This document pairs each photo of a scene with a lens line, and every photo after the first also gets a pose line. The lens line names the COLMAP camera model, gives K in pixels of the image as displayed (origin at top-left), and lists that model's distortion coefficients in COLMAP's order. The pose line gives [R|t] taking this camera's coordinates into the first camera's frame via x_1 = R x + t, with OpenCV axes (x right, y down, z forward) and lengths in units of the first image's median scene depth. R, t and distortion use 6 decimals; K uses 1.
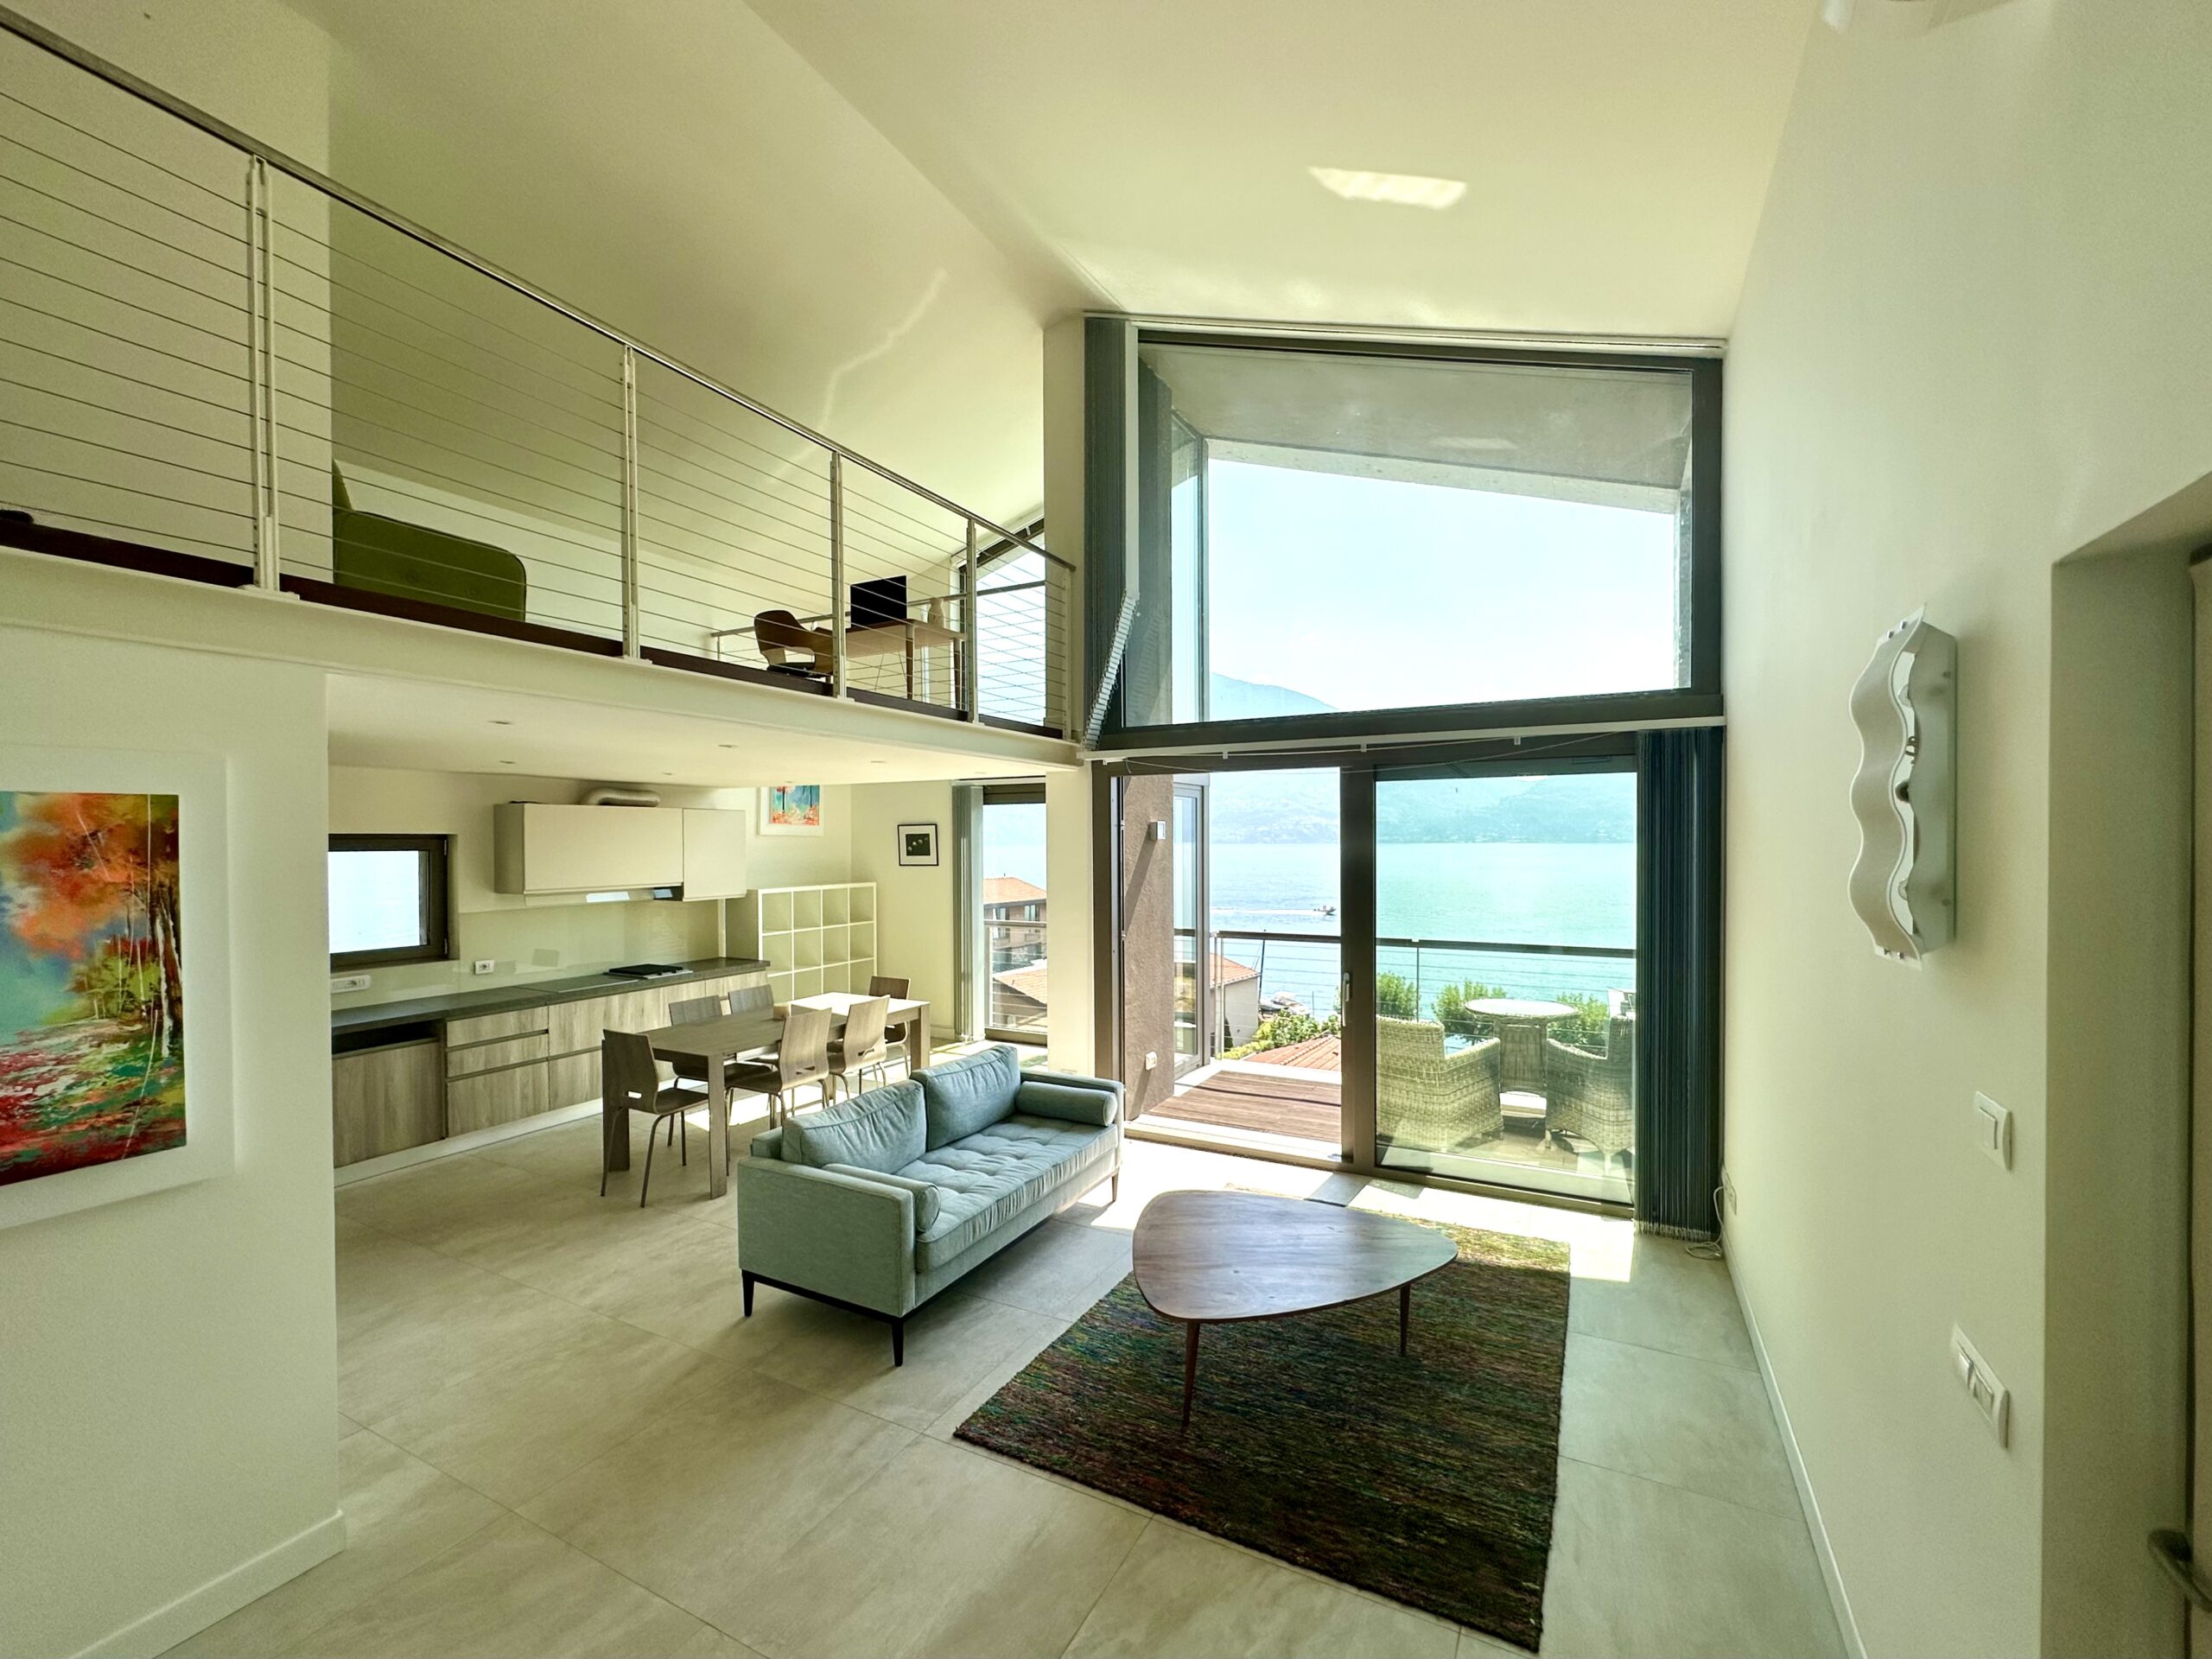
lens RADIAL K [[926.2, 0, 1107.0], [0, 926.2, 849.8], [0, 0, 1]] dist [-0.001969, 0.000706]
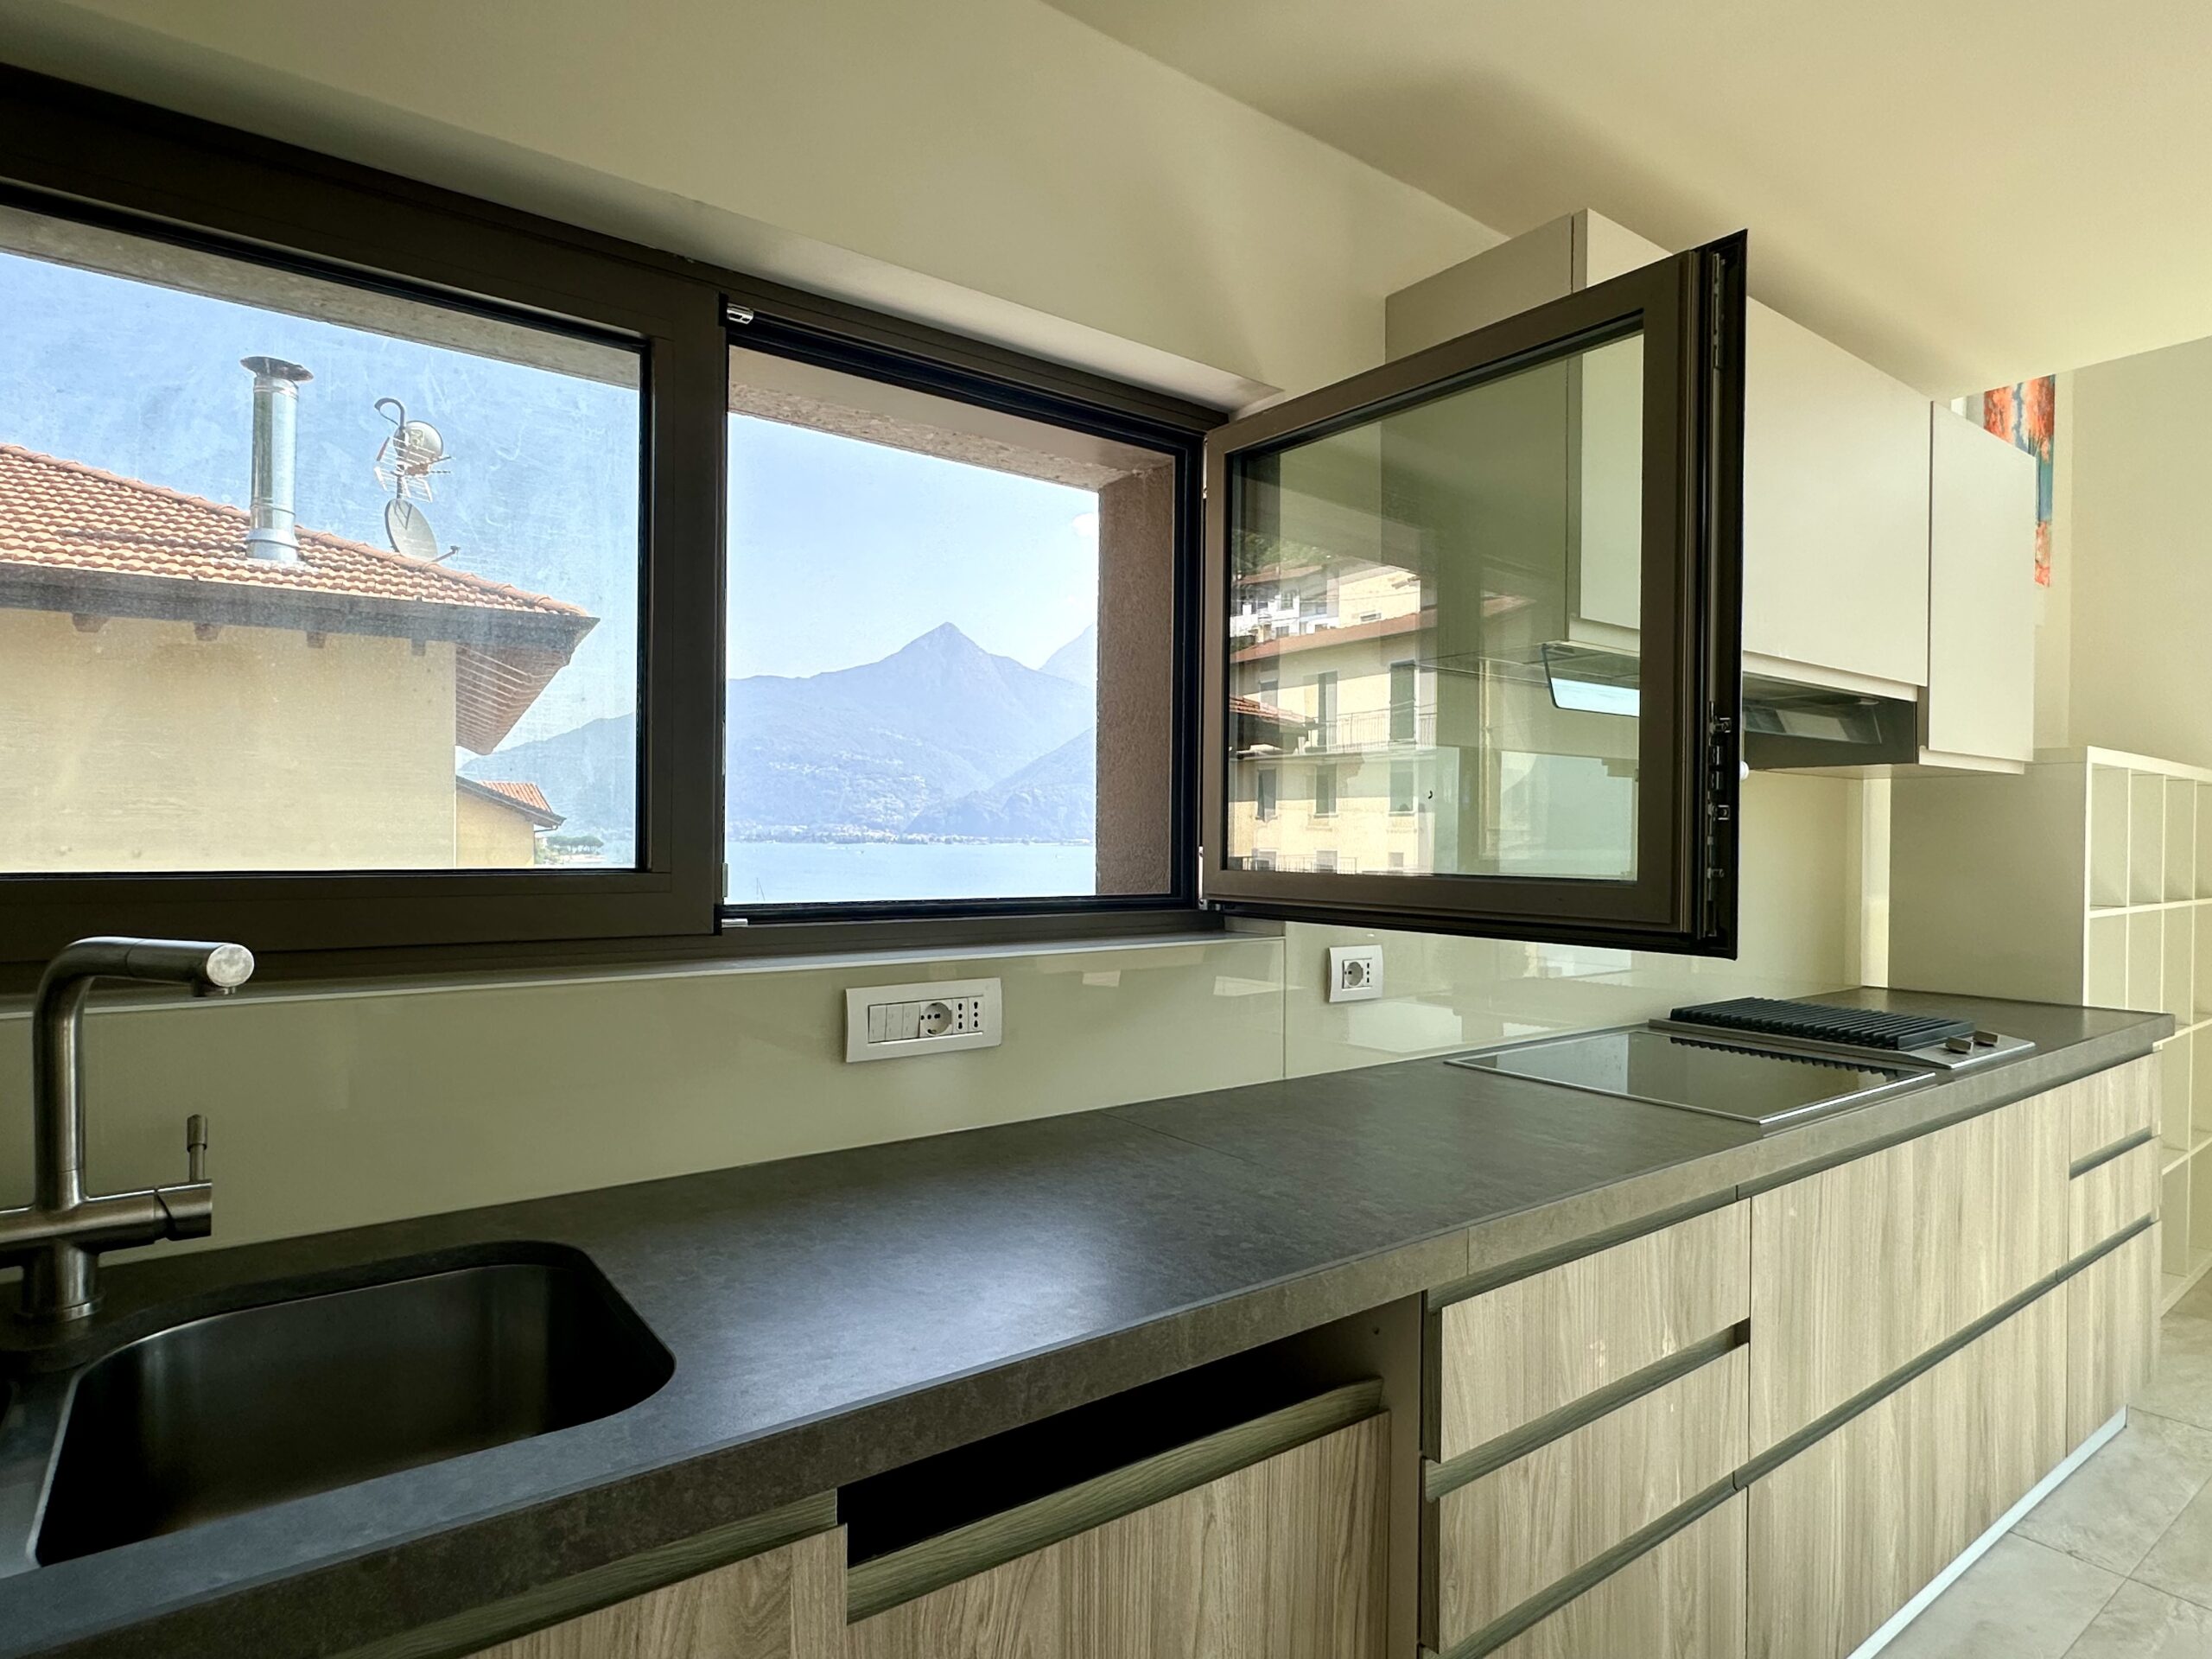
lens RADIAL K [[1208.9, 0, 1105.8], [0, 1208.9, 842.0], [0, 0, 1]] dist [-0.001876, -0.000170]
pose [[0.901228, 0.012816, -0.433157, -0.726507], [-0.016690, 0.999847, -0.005142, 0.117004], [0.433025, 0.011863, 0.901304, 0.845204]]
